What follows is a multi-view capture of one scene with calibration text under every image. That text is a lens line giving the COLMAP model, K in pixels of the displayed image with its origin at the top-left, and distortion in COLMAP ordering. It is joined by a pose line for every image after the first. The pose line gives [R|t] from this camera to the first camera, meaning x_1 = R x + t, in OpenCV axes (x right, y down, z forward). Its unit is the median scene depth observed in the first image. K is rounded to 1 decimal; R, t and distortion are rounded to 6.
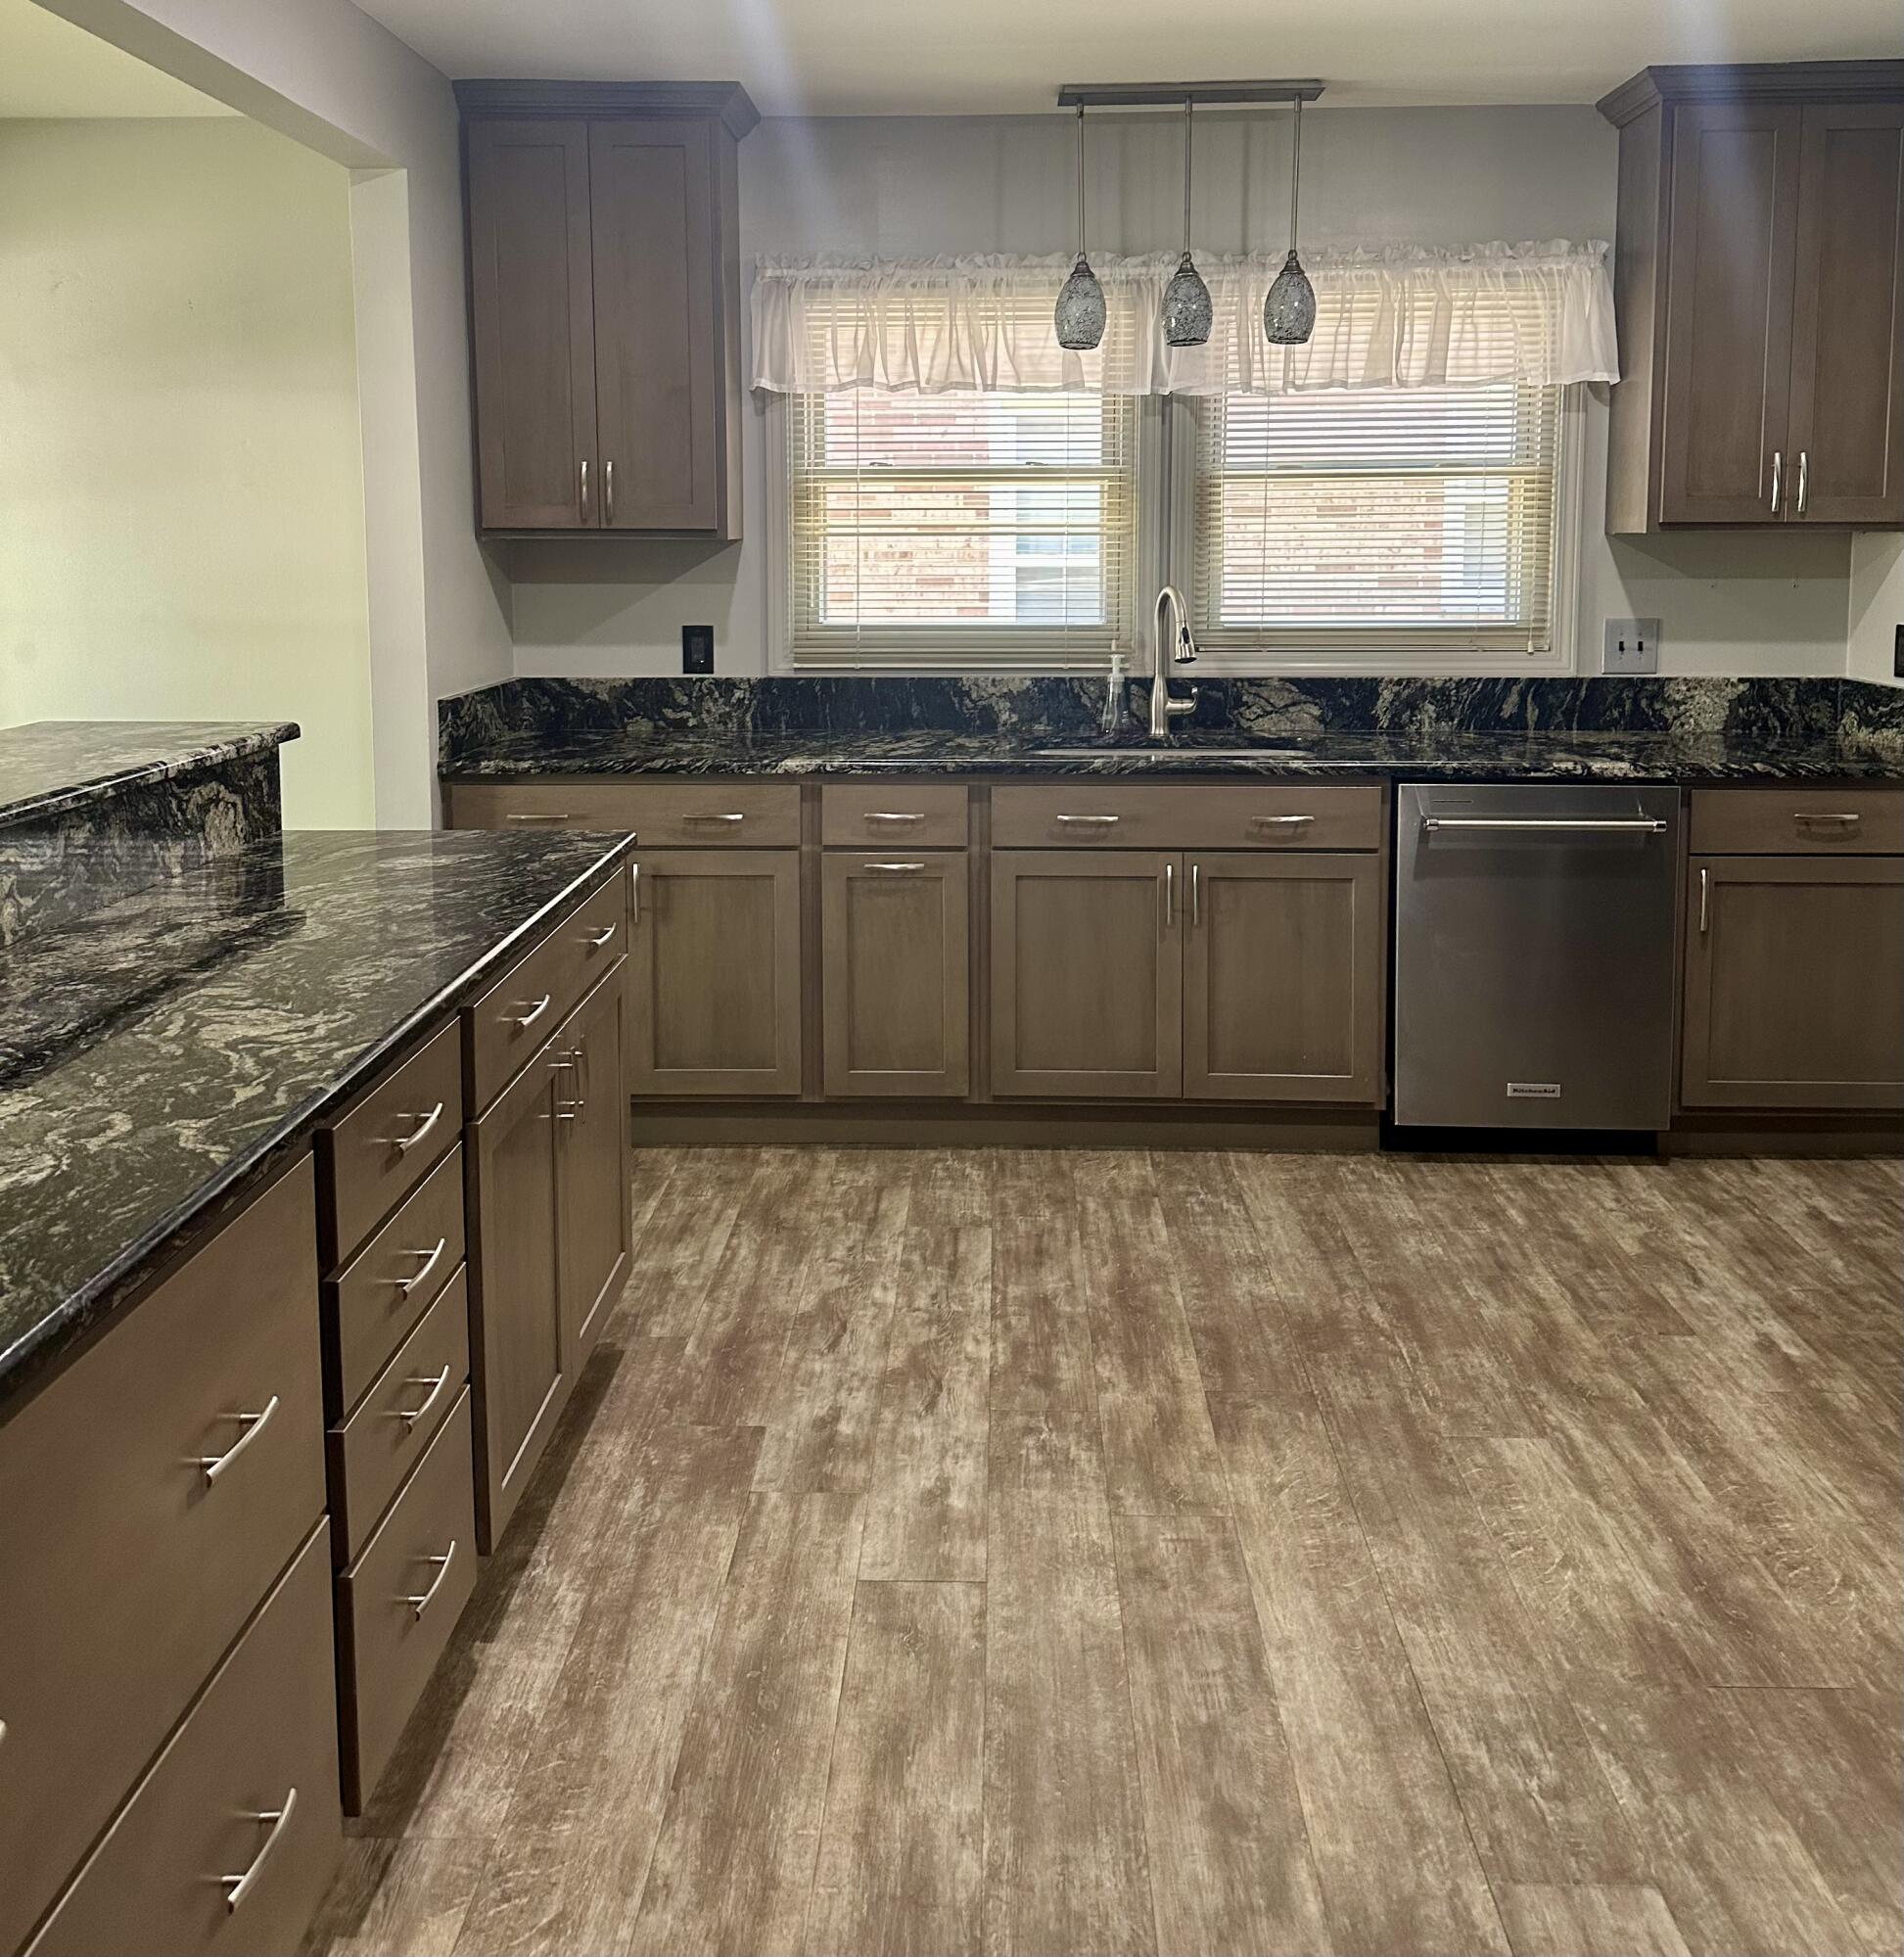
lens RADIAL K [[1794.6, 0, 956.2], [0, 1794.6, 693.6], [0, 0, 1]] dist [-0.002699, 0.003195]
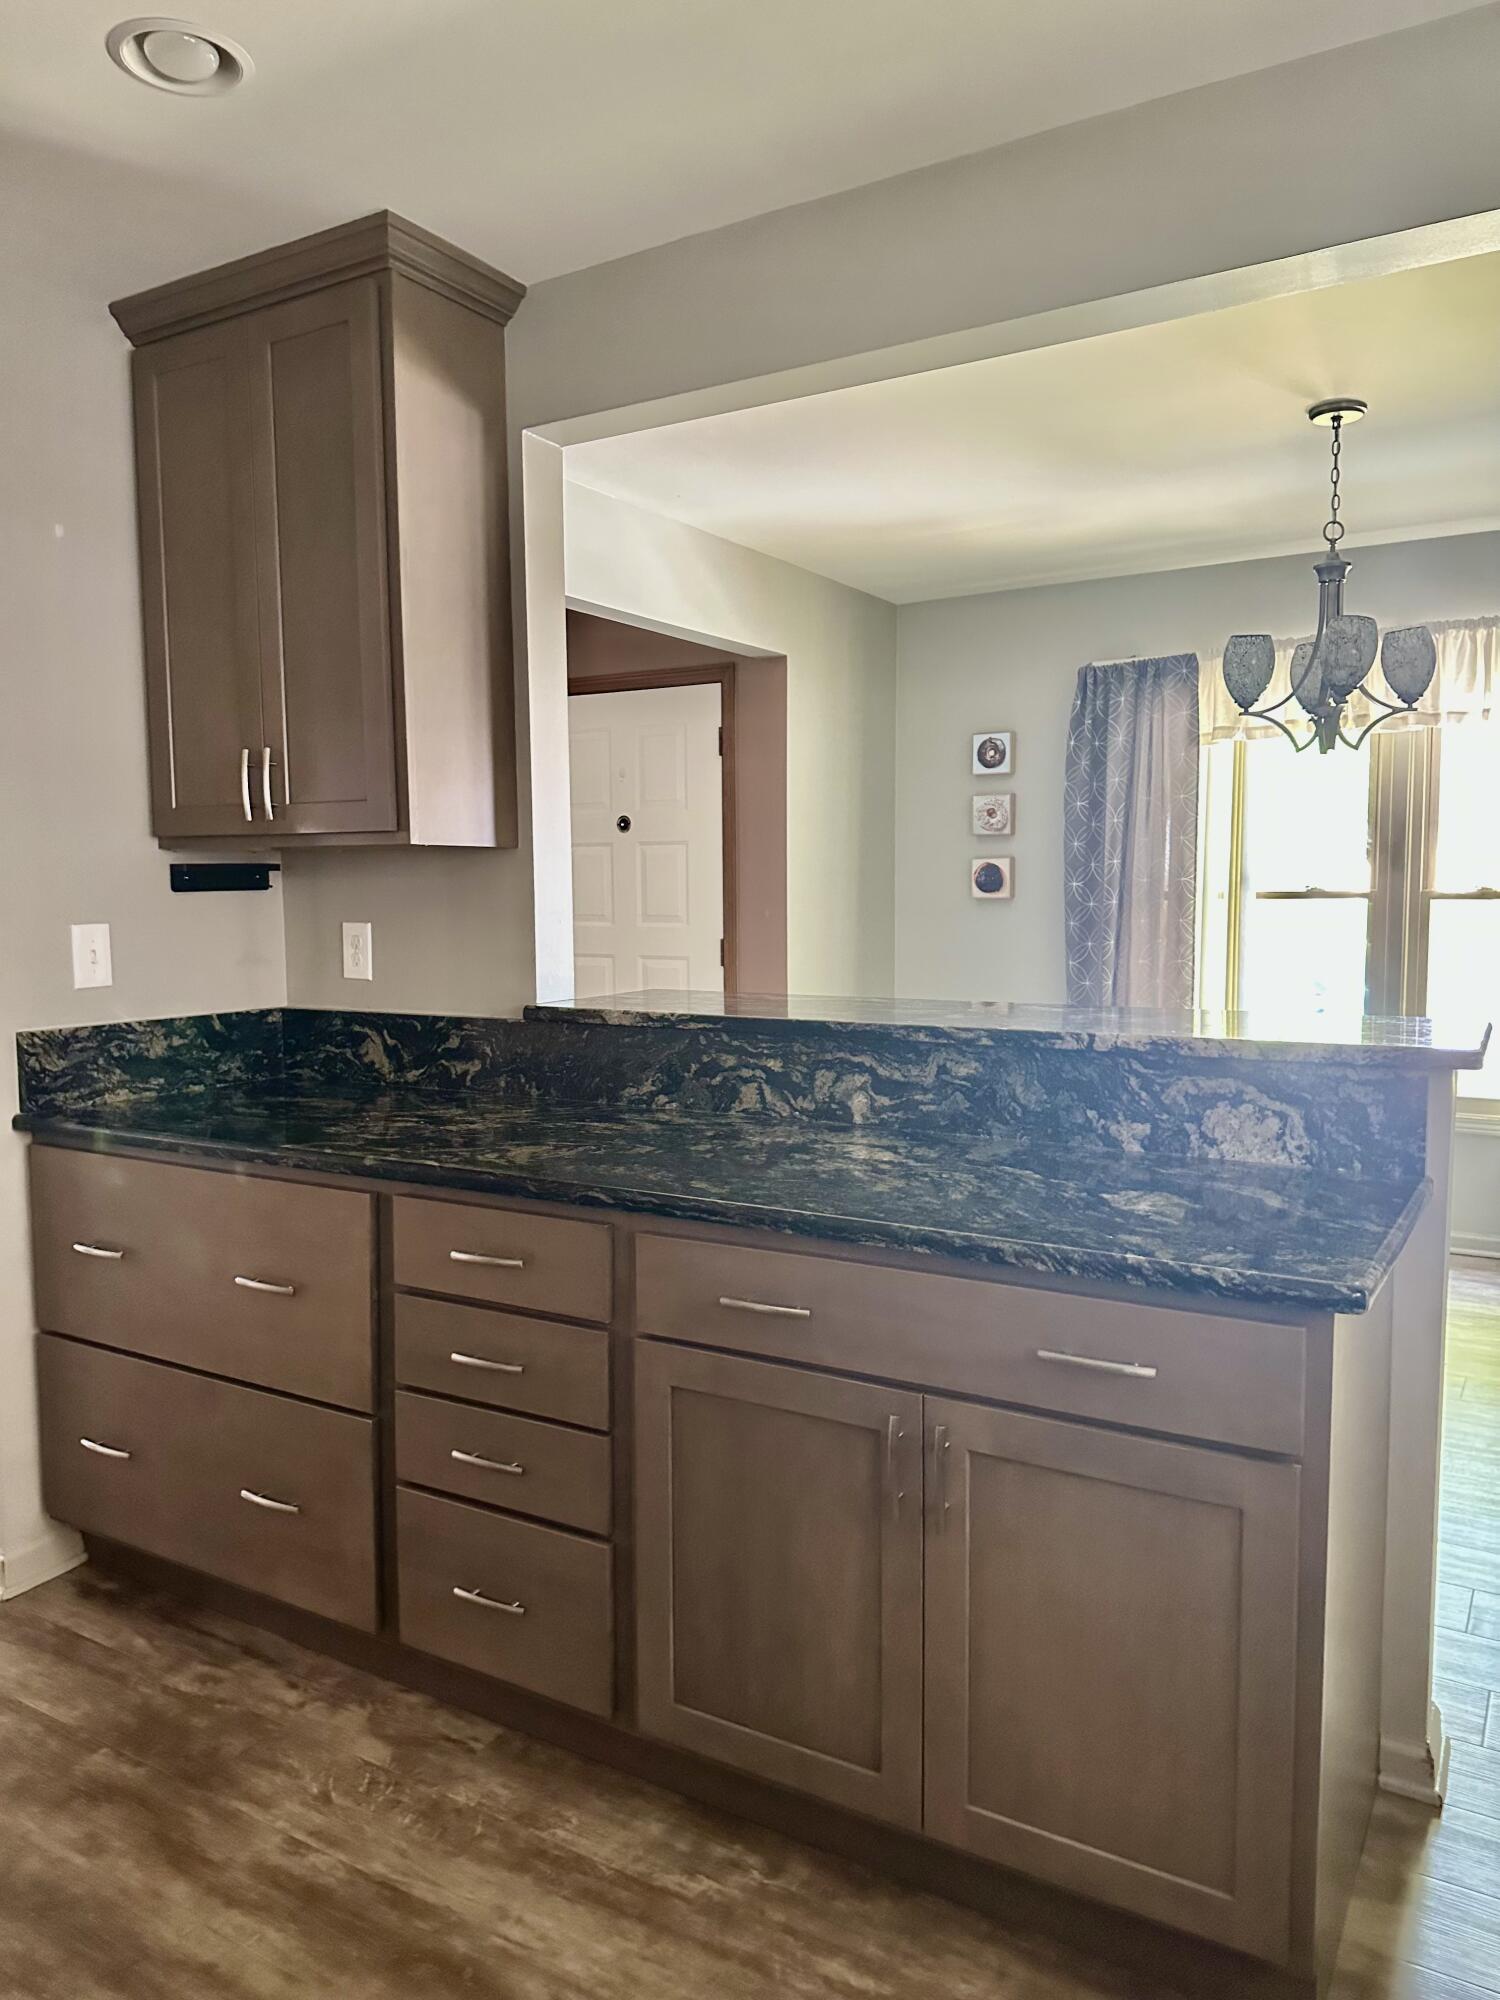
lens RADIAL K [[1410.6, 0, 731.3], [0, 1410.6, 995.6], [0, 0, 1]] dist [0.074480, -0.069314]
pose [[-0.500125, 0.072356, -0.862925, 0.397023], [-0.072115, 0.989561, 0.124770, -0.075779], [0.862945, 0.124630, -0.489686, 1.268538]]
